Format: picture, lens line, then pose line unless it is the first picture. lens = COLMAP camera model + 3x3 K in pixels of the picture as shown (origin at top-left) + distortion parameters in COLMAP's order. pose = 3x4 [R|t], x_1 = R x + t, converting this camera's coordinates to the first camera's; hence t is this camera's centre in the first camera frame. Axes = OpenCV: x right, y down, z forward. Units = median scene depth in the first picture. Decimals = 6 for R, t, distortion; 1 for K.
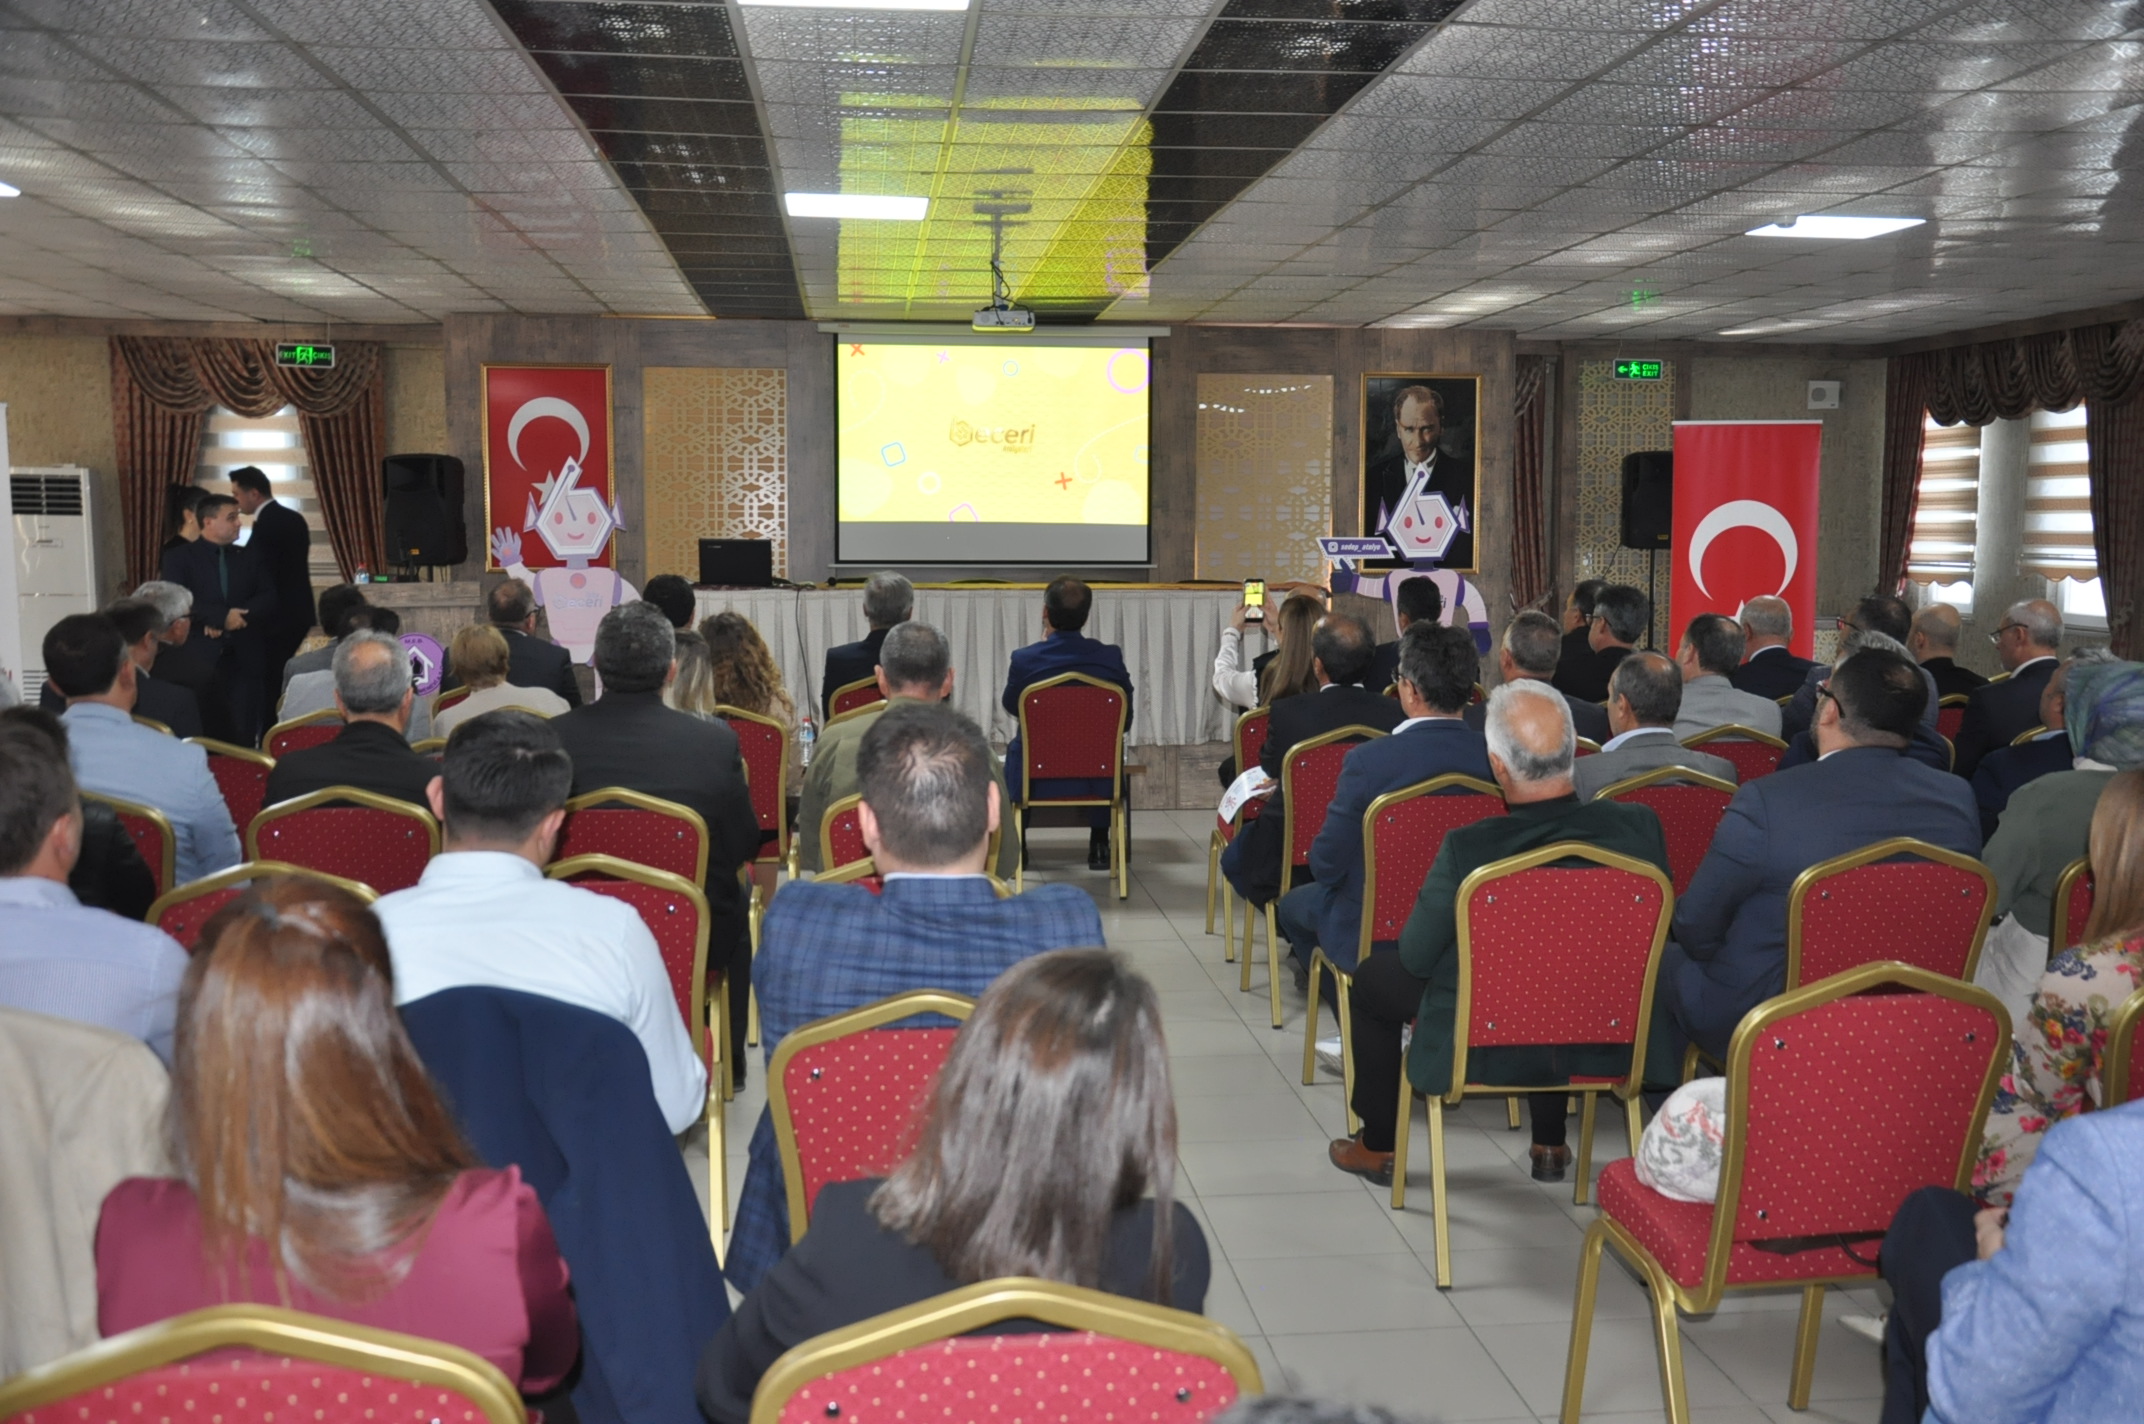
lens RADIAL K [[2070.9, 0, 1072.0], [0, 2070.9, 712.0], [0, 0, 1]] dist [-0.081822, 0.260881]
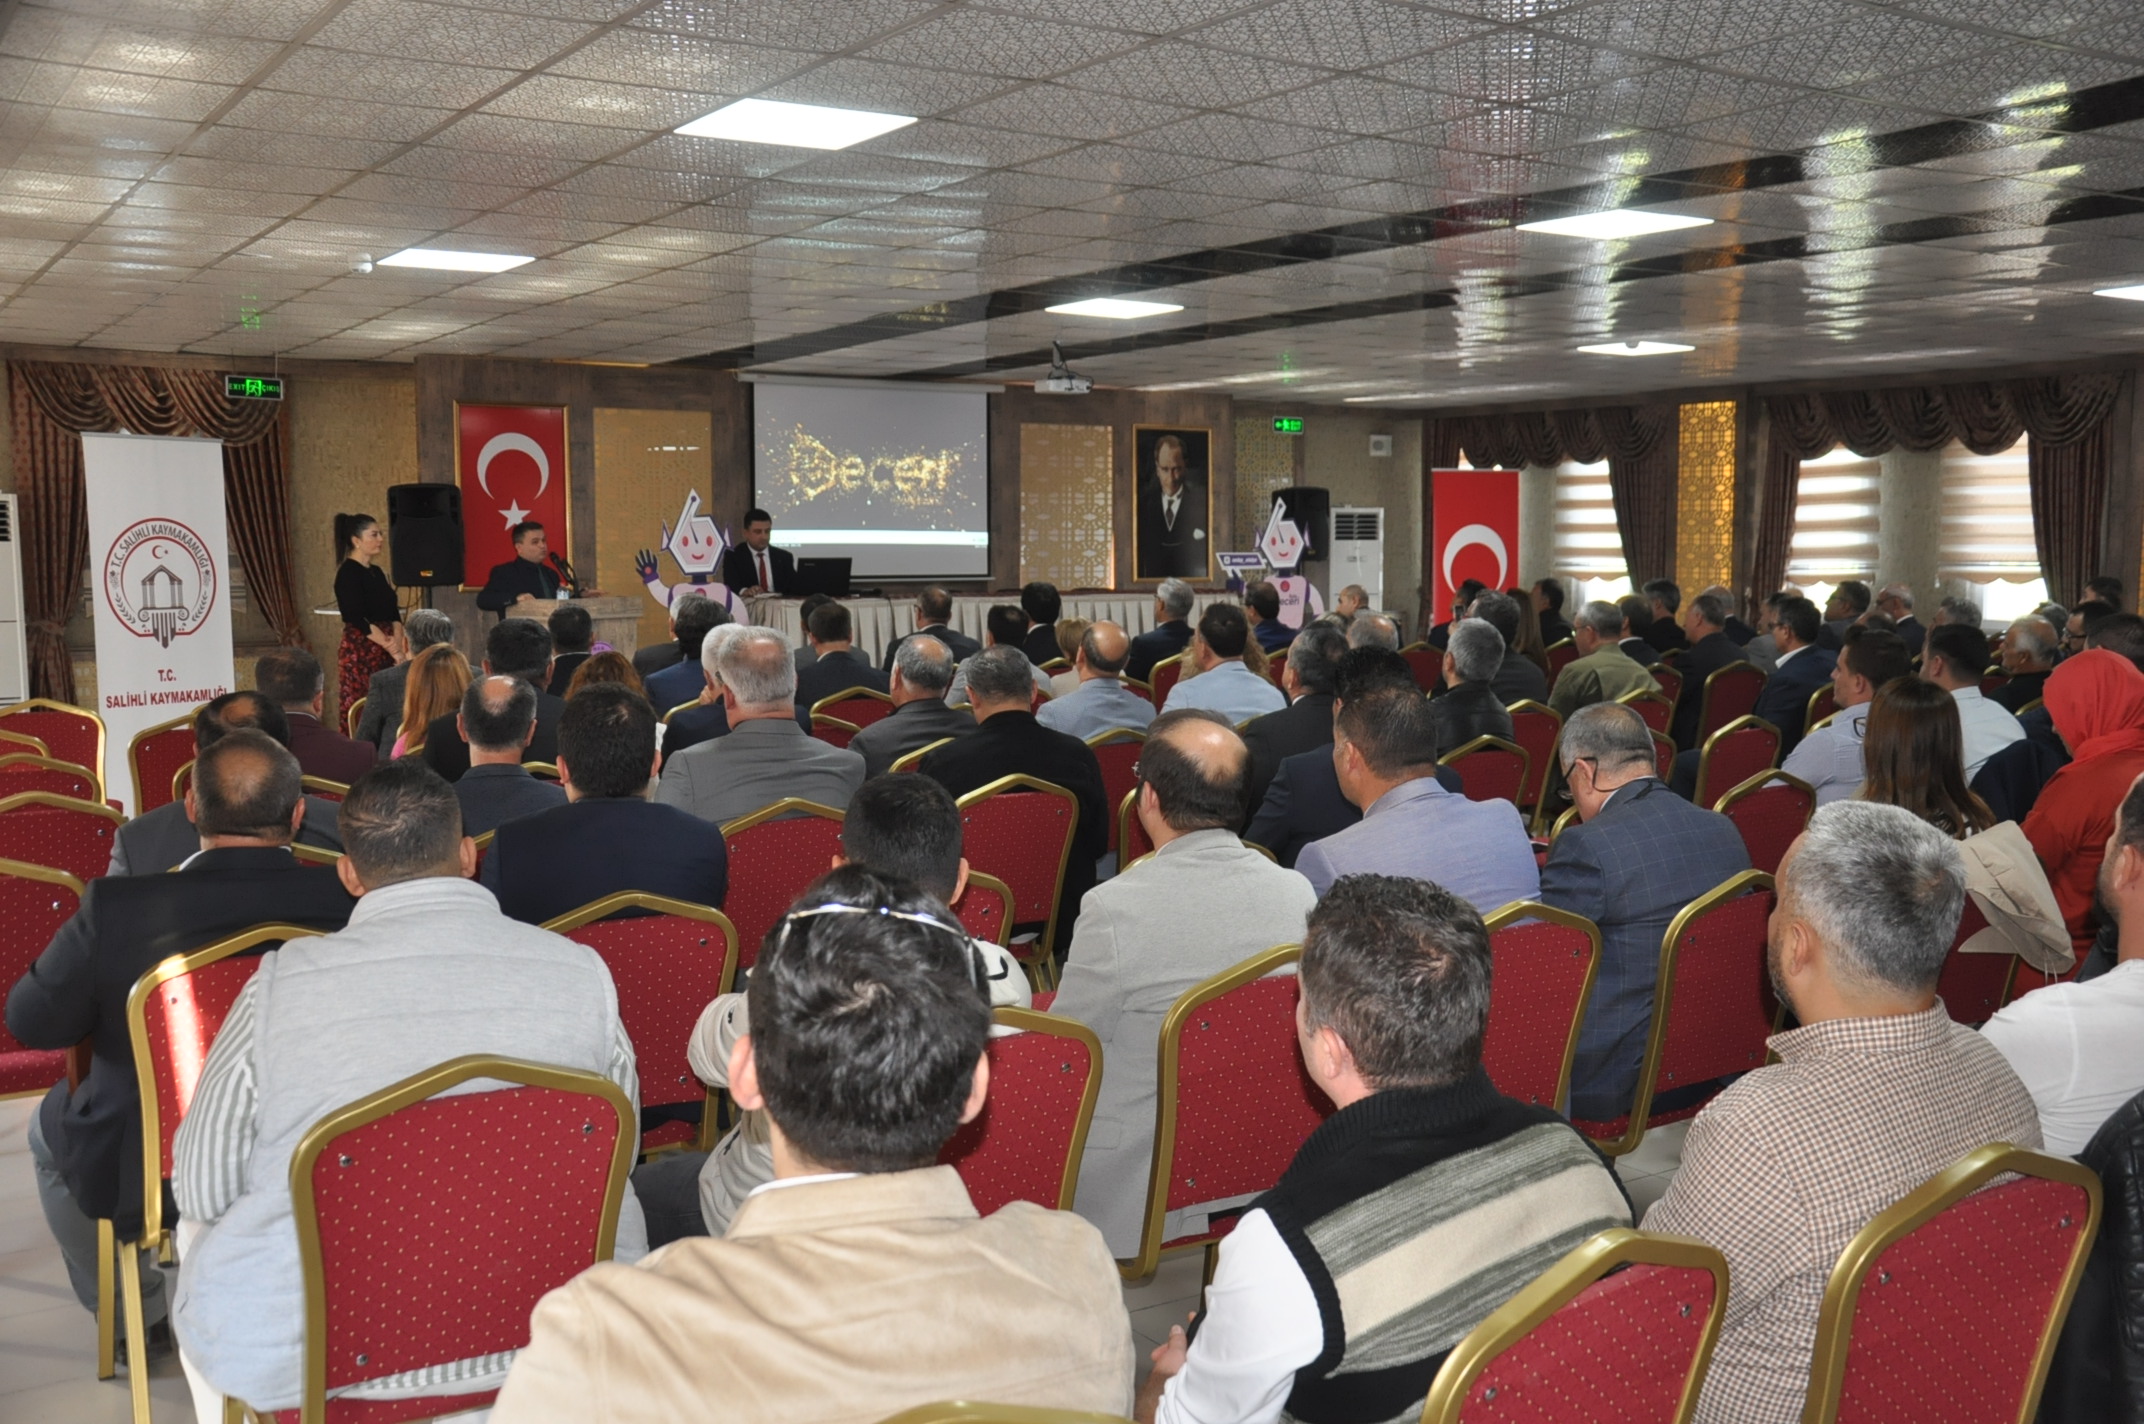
lens RADIAL K [[2070.9, 0, 1072.0], [0, 2070.9, 712.0], [0, 0, 1]] dist [-0.081822, 0.260881]
pose [[0.889461, -0.042224, 0.455056, -0.483827], [0.047128, 0.998889, 0.000567, 0.010323], [-0.454574, 0.020941, 0.890463, -0.116504]]
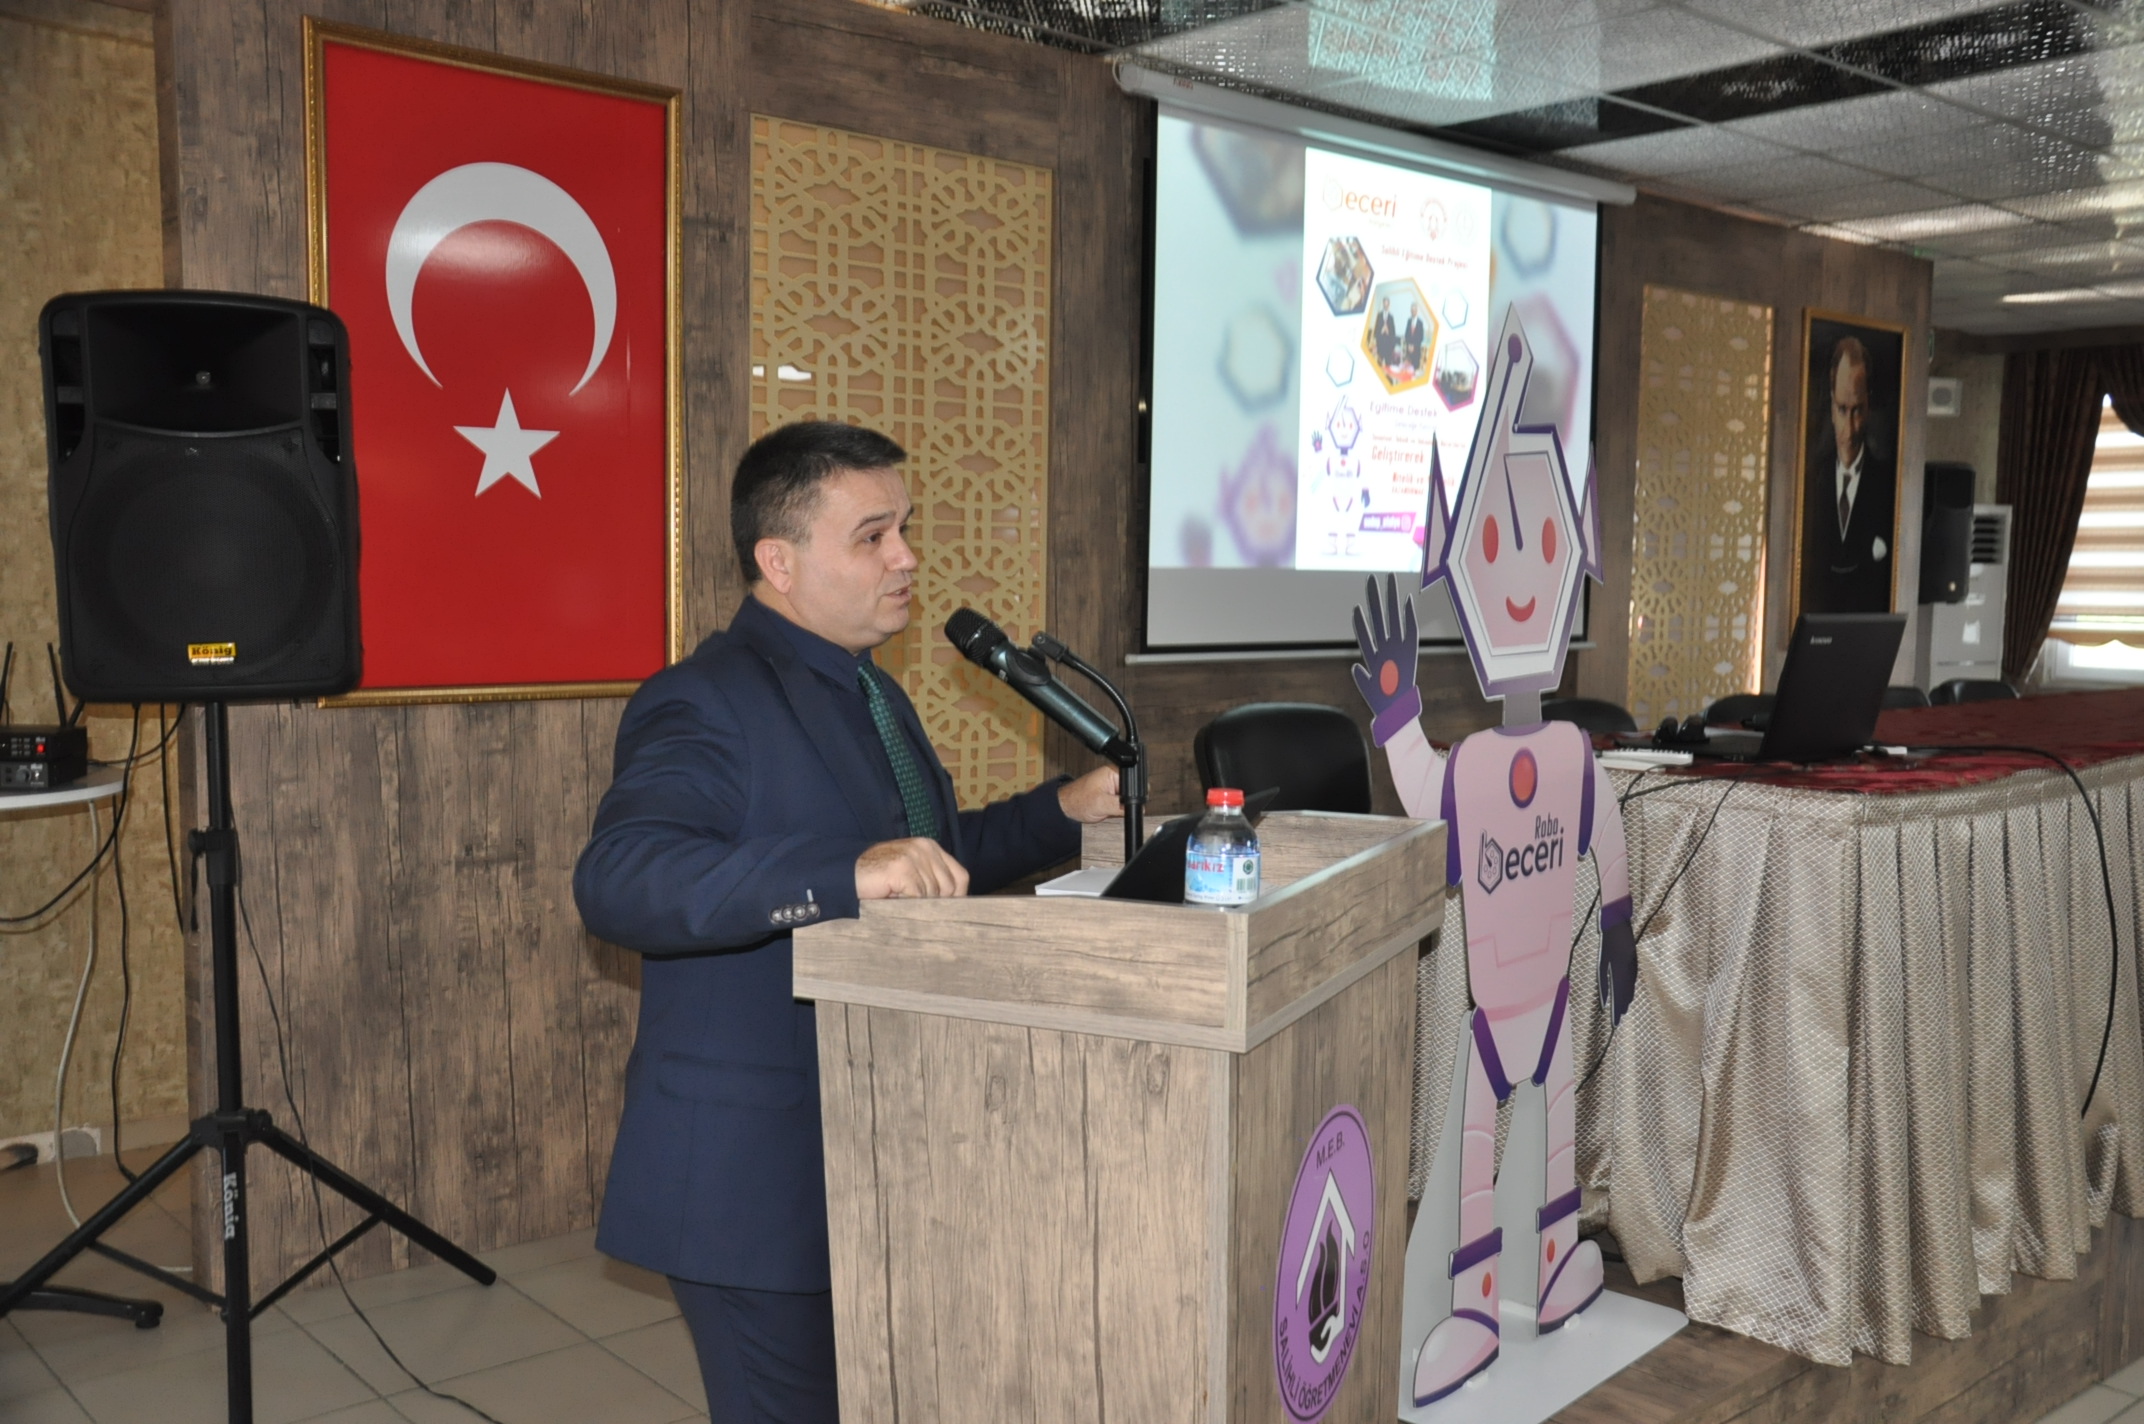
lens RADIAL K [[1970.6, 0, 1072.6], [0, 1970.6, 726.3], [0, 0, 1]] dist [-0.132721, 0.223254]
pose [[0.807841, -0.043567, 0.587788, -0.355601], [0.044651, 0.998922, 0.012674, -0.062577], [-0.587707, 0.016007, 0.808916, 0.683593]]
